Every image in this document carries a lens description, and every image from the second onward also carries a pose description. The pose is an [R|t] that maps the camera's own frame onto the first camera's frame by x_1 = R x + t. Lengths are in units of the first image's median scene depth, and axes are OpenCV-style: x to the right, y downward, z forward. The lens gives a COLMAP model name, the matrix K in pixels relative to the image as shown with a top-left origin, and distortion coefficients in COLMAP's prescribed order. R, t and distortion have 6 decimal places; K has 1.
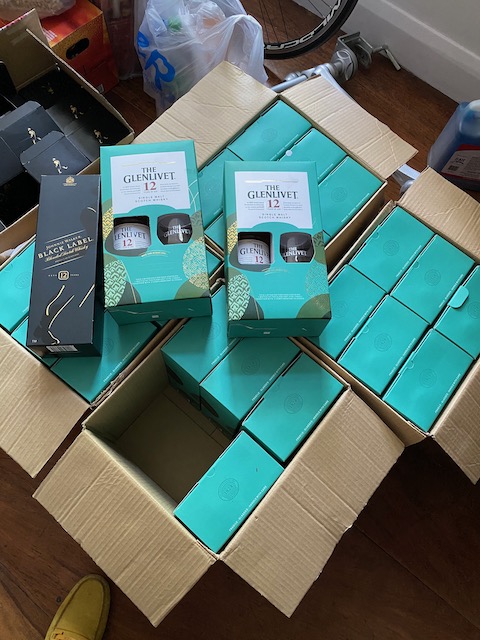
lens RADIAL K [[478.1, 0, 241.5], [0, 478.1, 322.6], [0, 0, 1]] dist [0.005806, -0.006275]
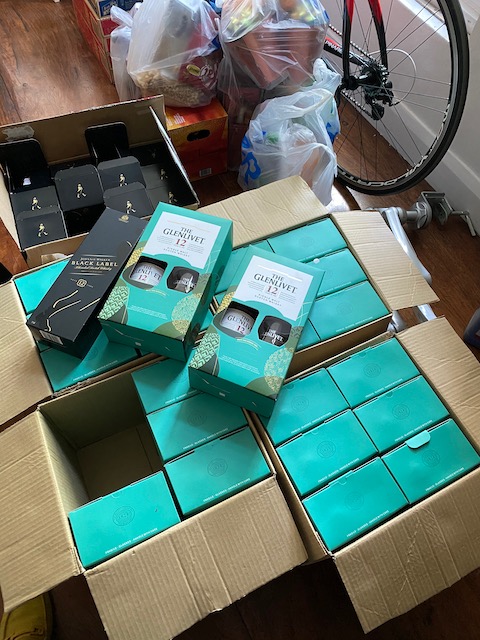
lens RADIAL K [[478.1, 0, 241.5], [0, 478.1, 322.6], [0, 0, 1]] dist [0.005806, -0.006275]
pose [[0.915569, 0.345994, -0.204993, 0.258223], [-0.381424, 0.908649, -0.169922, 0.039762], [0.127475, 0.233764, 0.963901, -0.074305]]
